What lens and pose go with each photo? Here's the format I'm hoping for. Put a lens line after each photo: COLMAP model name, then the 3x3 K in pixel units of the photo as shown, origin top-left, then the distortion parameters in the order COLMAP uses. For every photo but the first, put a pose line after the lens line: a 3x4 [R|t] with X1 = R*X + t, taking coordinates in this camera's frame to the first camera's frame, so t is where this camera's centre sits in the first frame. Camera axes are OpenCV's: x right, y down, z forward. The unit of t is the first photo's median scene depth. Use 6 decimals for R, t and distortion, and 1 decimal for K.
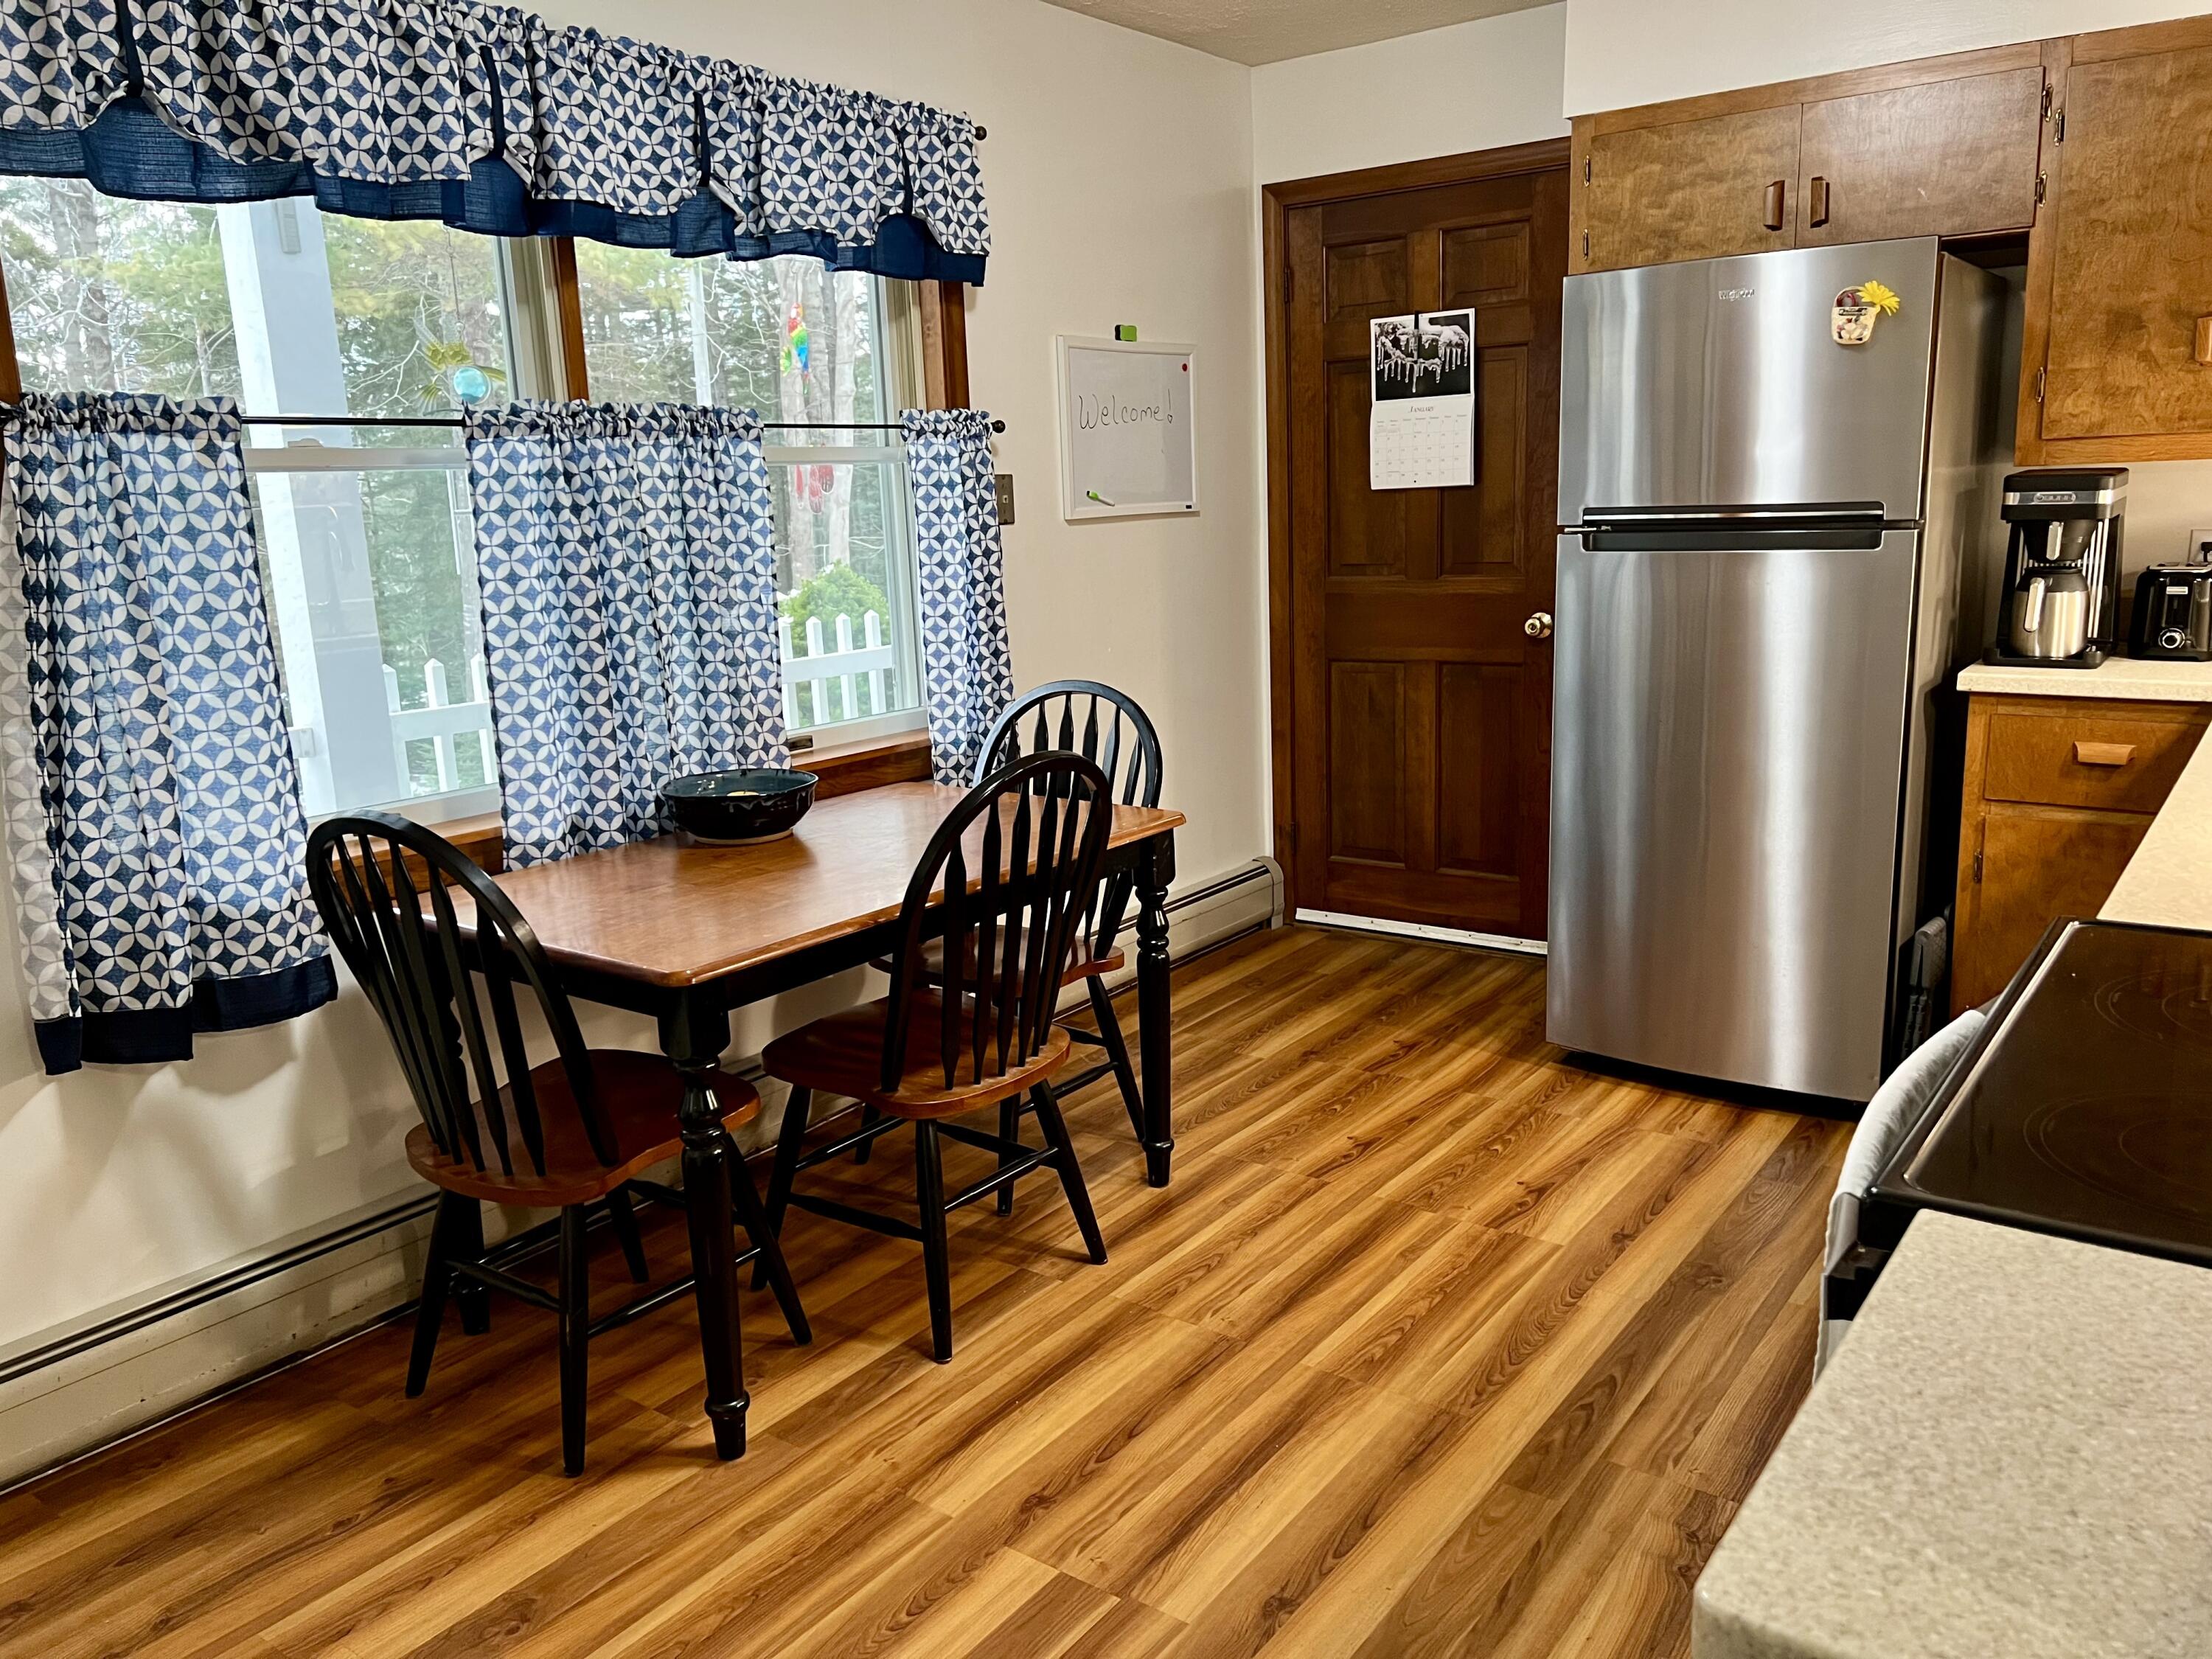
lens RADIAL K [[1667.2, 0, 1105.8], [0, 1667.2, 839.0], [0, 0, 1]] dist [0.009105, -0.000590]
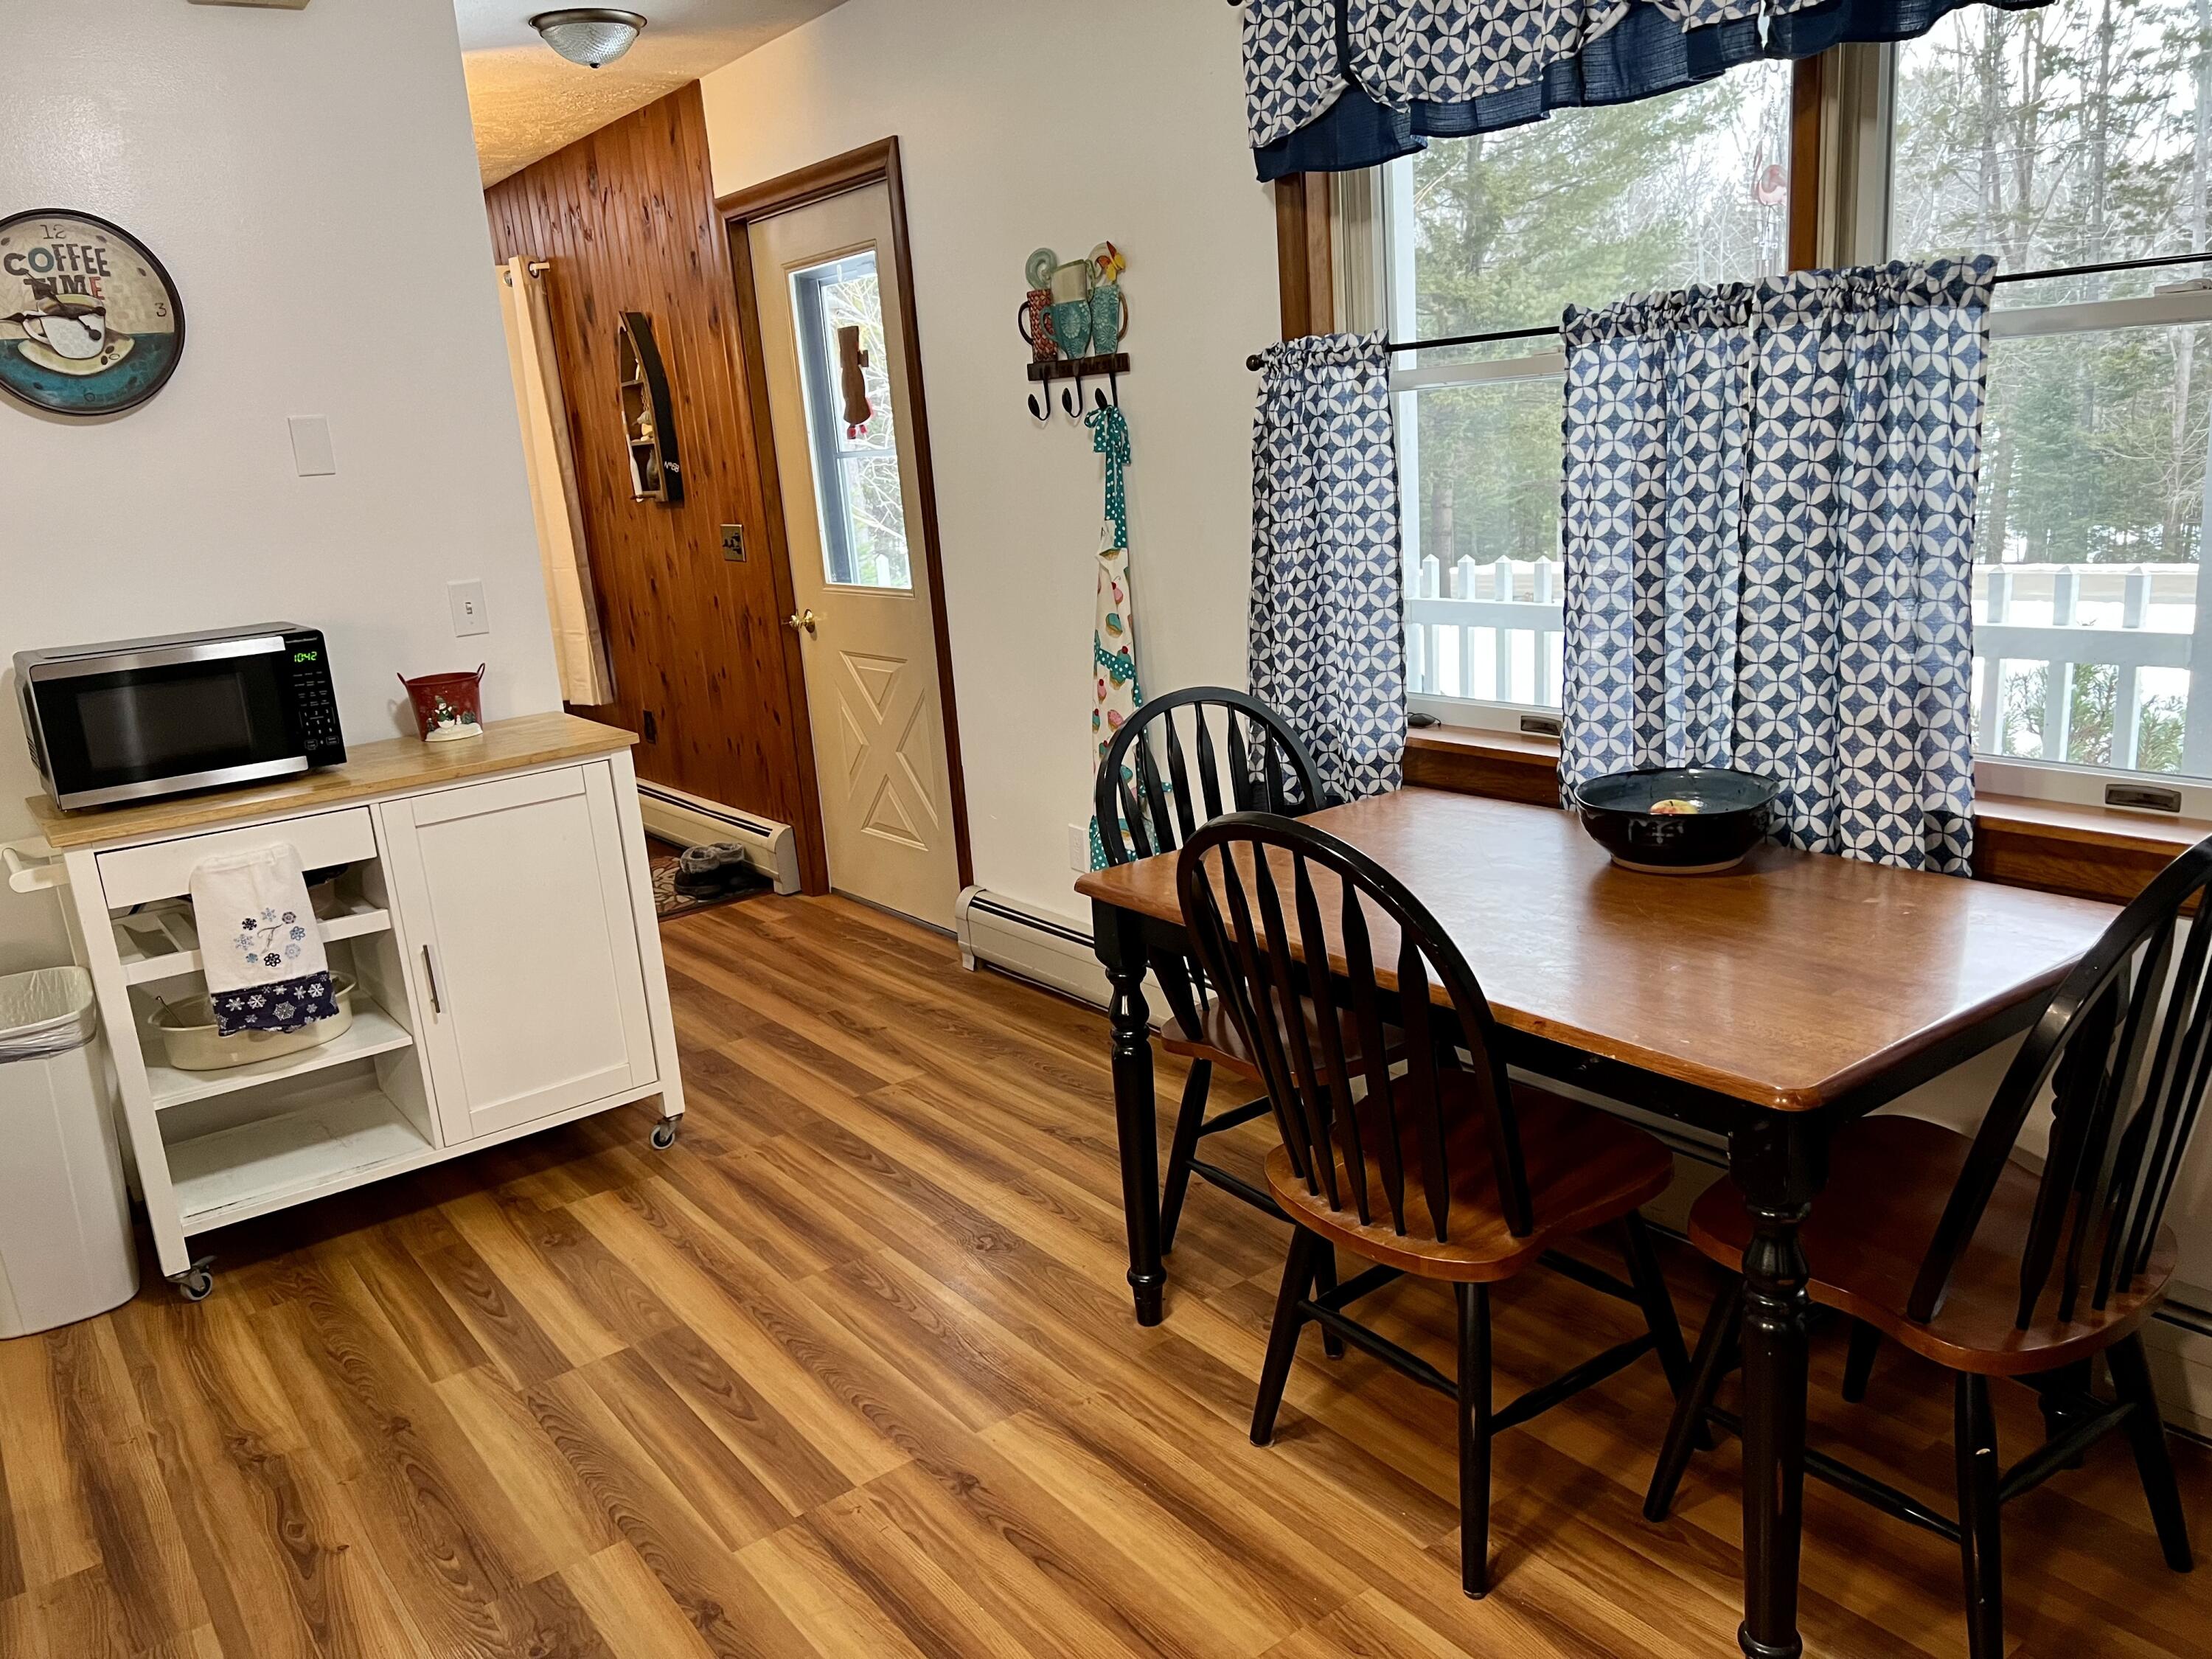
lens RADIAL K [[1667.2, 0, 1104.6], [0, 1667.2, 824.9], [0, 0, 1]] dist [0.009105, -0.000590]
pose [[-0.298055, 0.267051, -0.916432, 0.690104], [-0.124657, 0.940956, 0.314740, -0.276059], [0.946374, 0.208050, -0.247167, 1.153590]]
